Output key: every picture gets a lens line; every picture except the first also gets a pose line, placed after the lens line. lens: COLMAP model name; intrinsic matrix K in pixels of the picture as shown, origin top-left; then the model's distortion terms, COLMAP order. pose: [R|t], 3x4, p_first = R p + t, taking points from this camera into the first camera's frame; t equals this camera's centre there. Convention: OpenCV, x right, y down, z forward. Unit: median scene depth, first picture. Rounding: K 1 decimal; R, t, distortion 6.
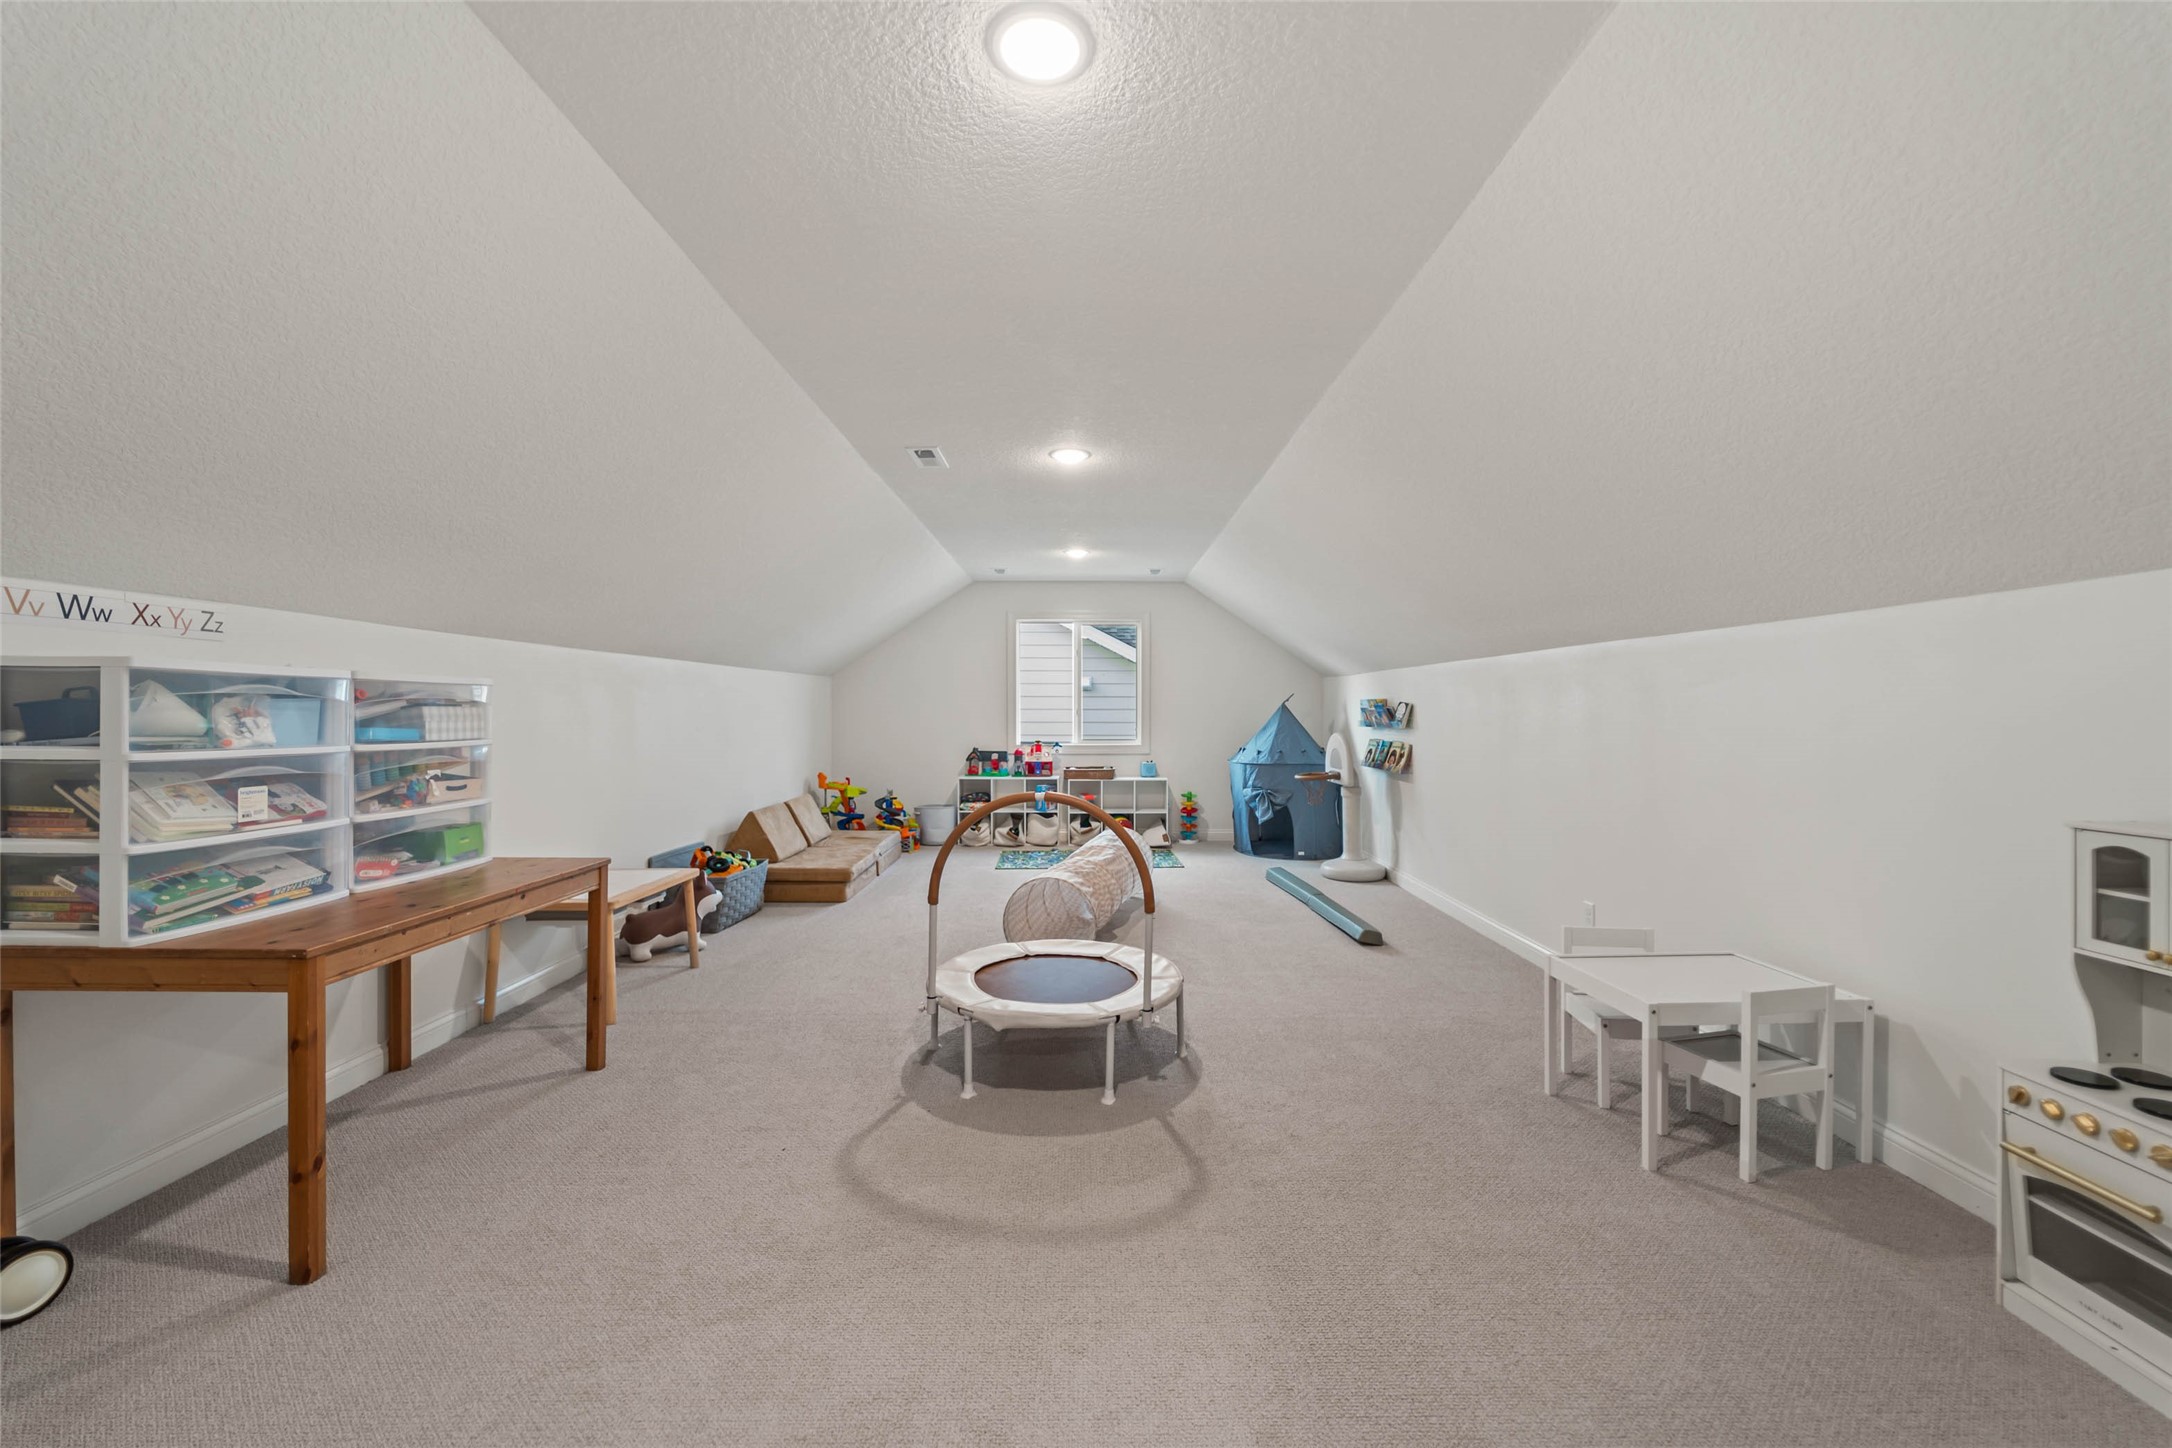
lens RADIAL K [[870.5, 0, 1086.5], [0, 870.5, 716.0], [0, 0, 1]] dist [-0.002179, -0.000395]
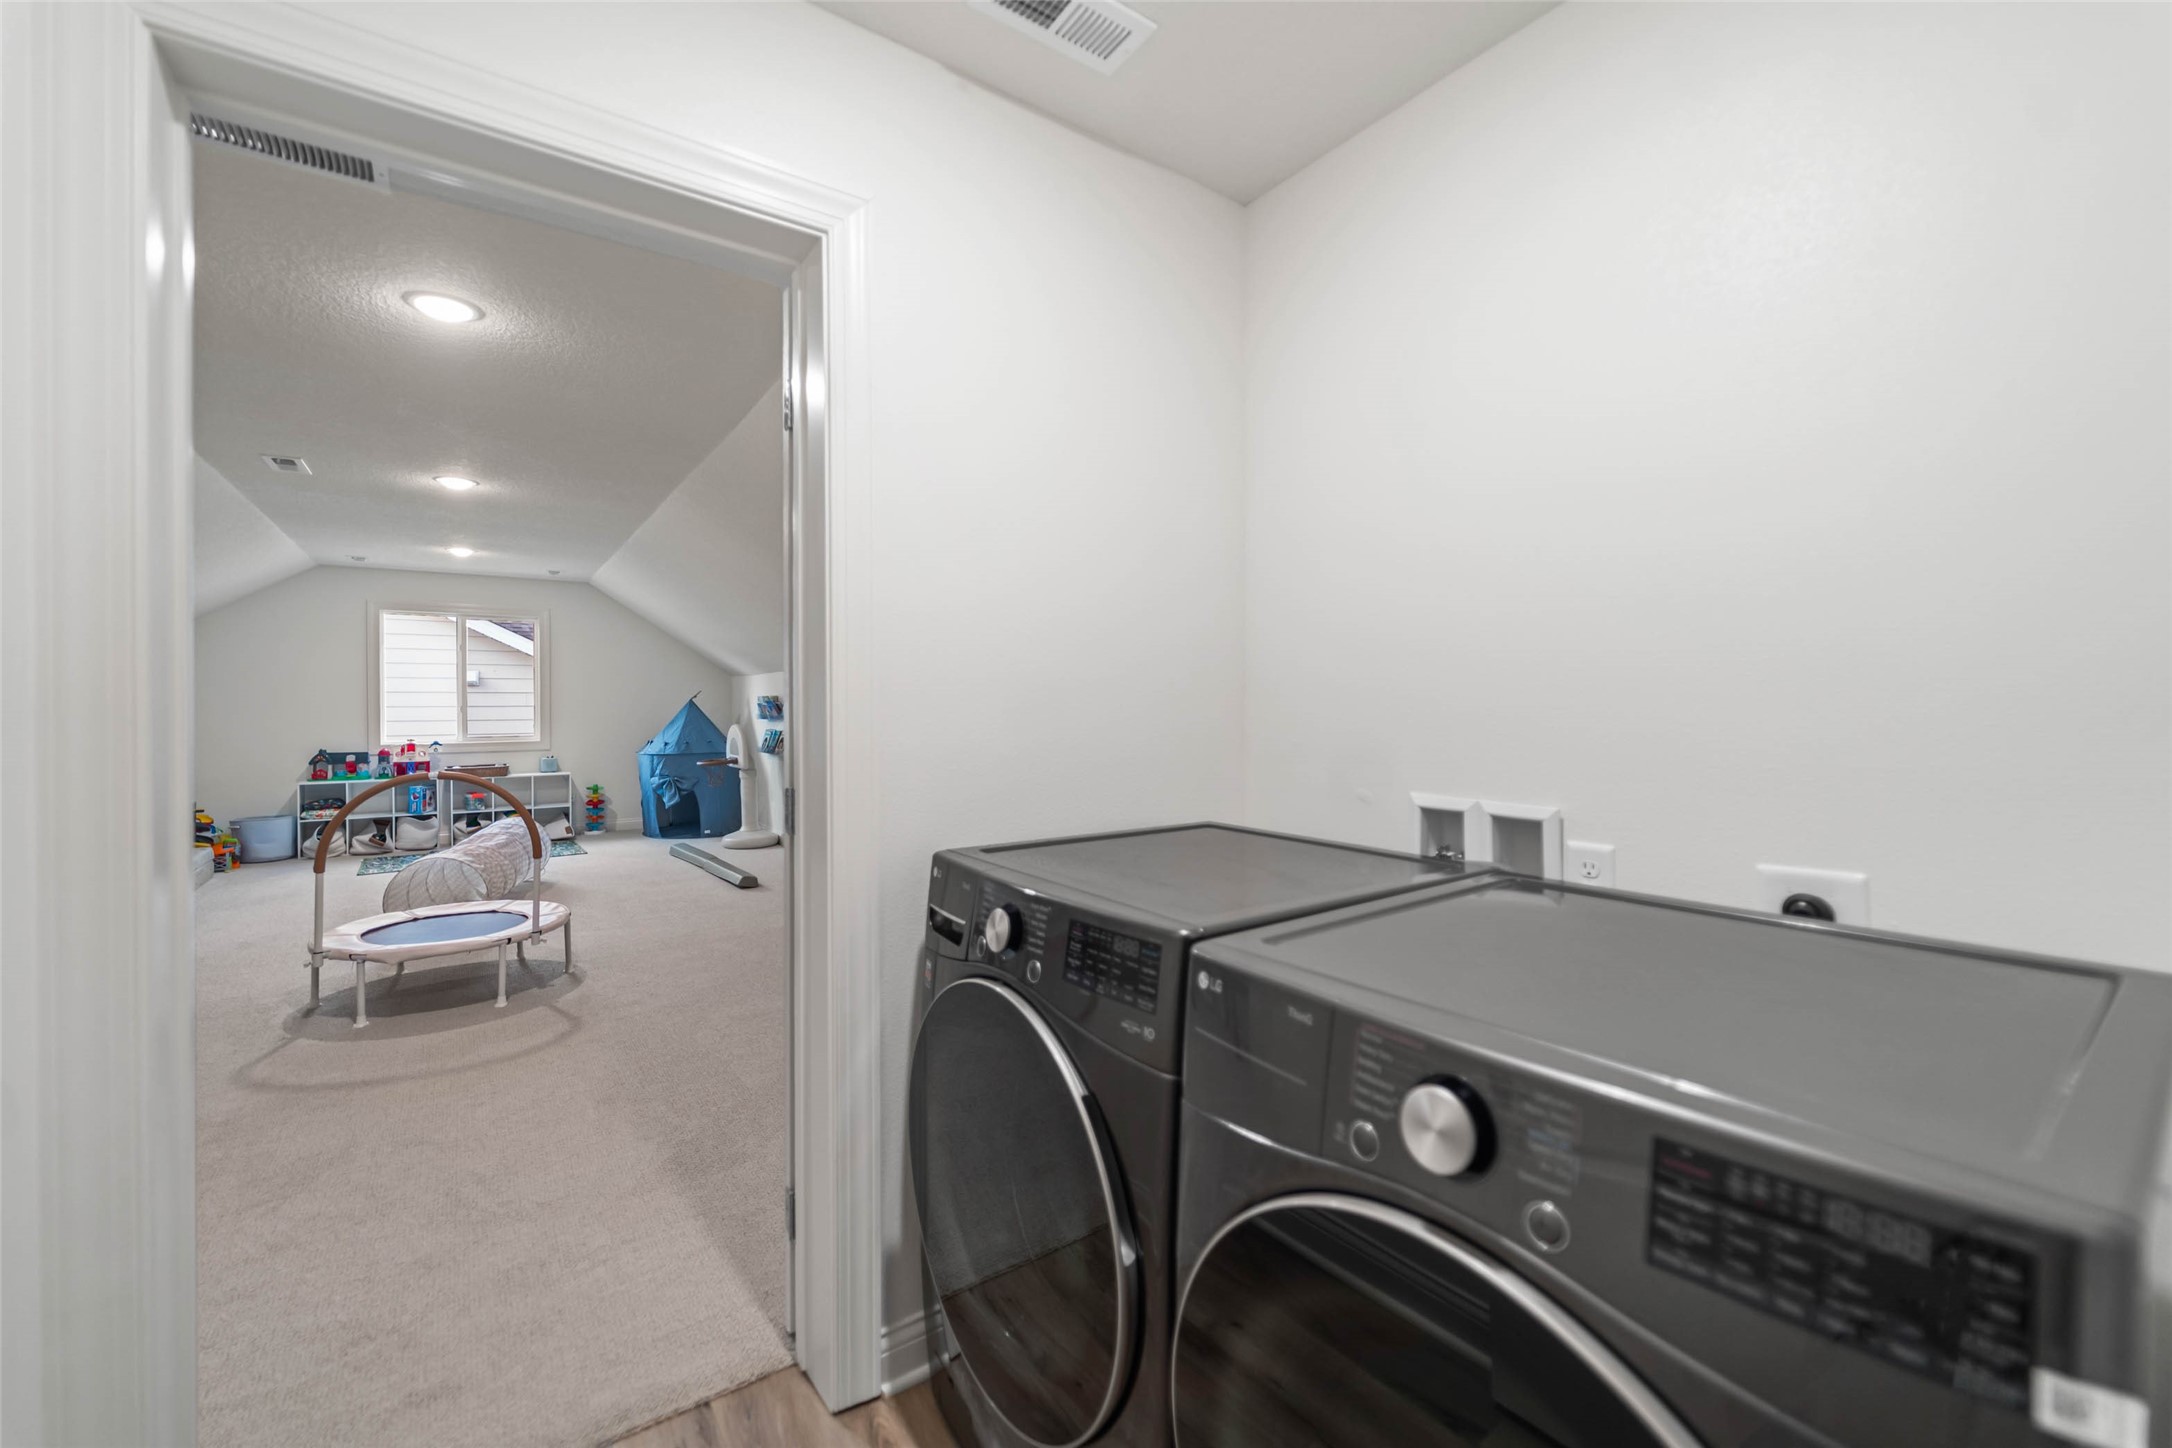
lens RADIAL K [[870.5, 0, 1097.4], [0, 870.5, 706.4], [0, 0, 1]] dist [-0.002179, -0.000395]
pose [[0.810815, -0.006748, 0.585263, -0.004066], [0.009682, 0.999951, -0.001884, 0.001695], [-0.585222, 0.007194, 0.810841, -0.240980]]
